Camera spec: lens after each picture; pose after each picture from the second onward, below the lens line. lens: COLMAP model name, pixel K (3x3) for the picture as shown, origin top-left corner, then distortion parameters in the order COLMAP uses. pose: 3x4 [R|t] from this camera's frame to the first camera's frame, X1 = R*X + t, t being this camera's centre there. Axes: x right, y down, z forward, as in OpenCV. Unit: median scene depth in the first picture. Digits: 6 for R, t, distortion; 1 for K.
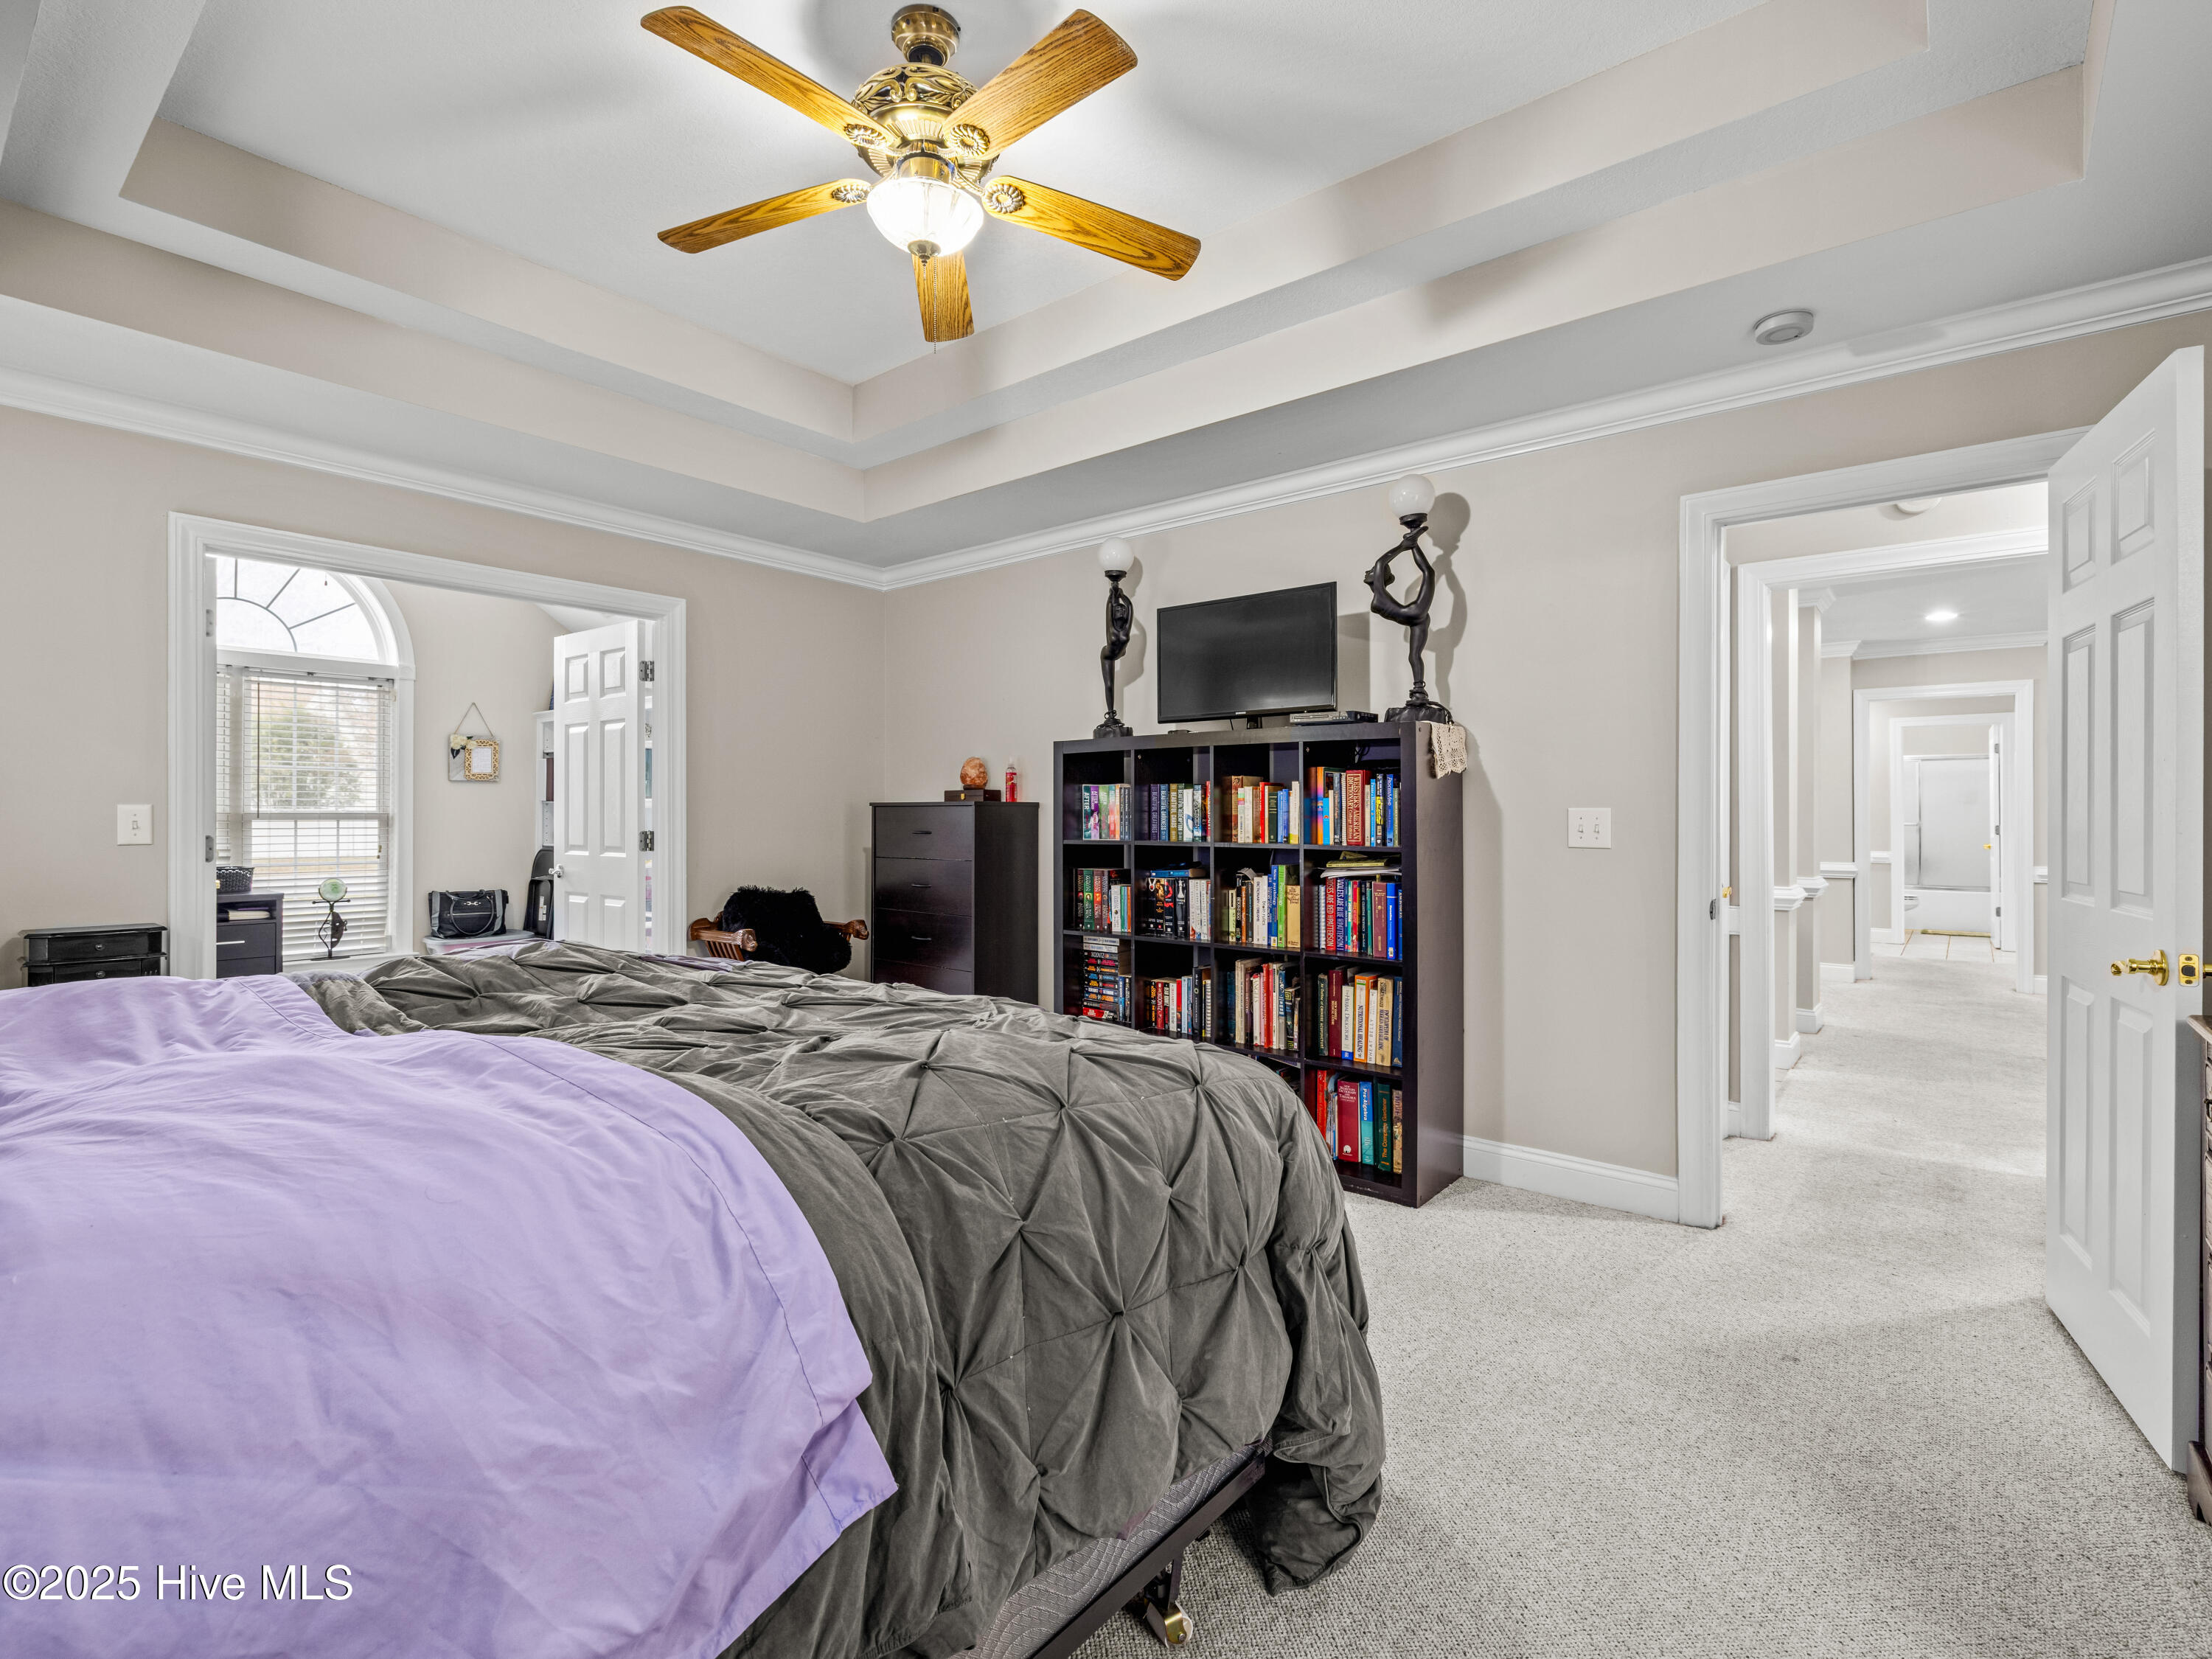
lens RADIAL K [[1038.9, 0, 1107.1], [0, 1038.9, 819.2], [0, 0, 1]] dist [0.001545, 0.000058]
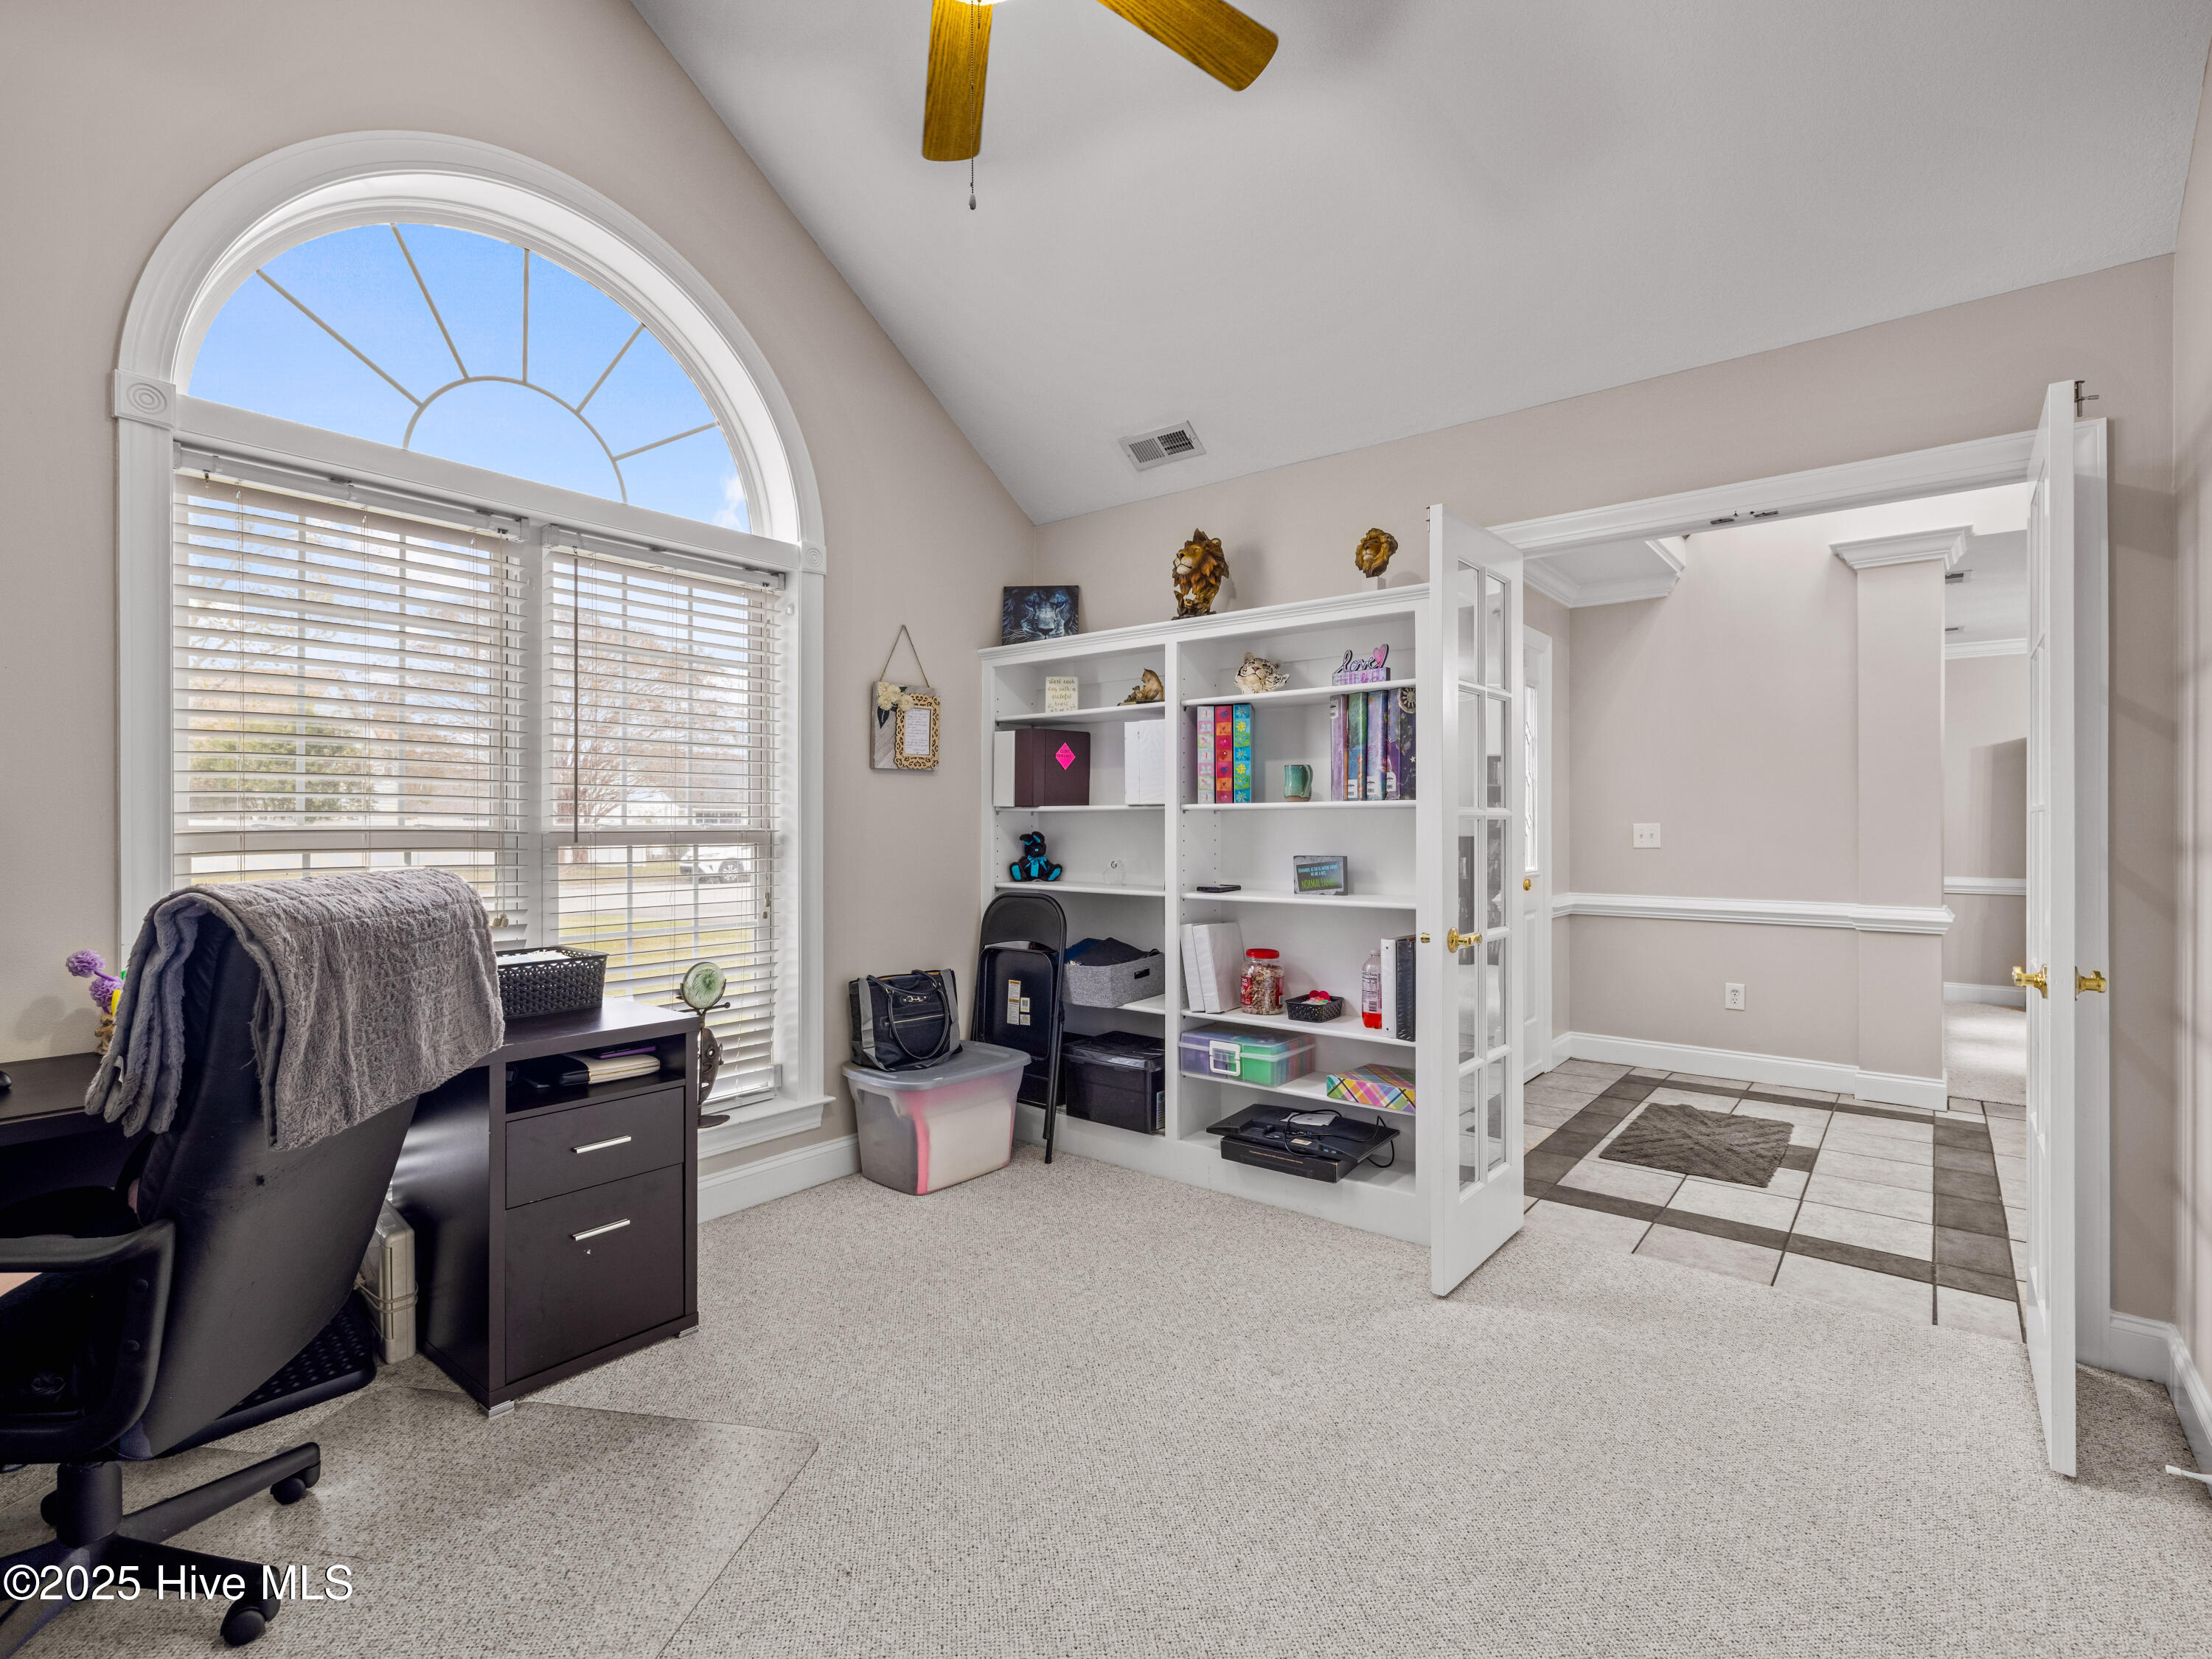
lens RADIAL K [[1038.9, 0, 1105.4], [0, 1038.9, 830.7], [0, 0, 1]] dist [0.001545, 0.000058]
pose [[0.999995, -0.000431, 0.003134, -0.524136], [0.000401, 0.999953, 0.009662, -0.010682], [-0.003138, -0.009660, 0.999948, 0.474974]]
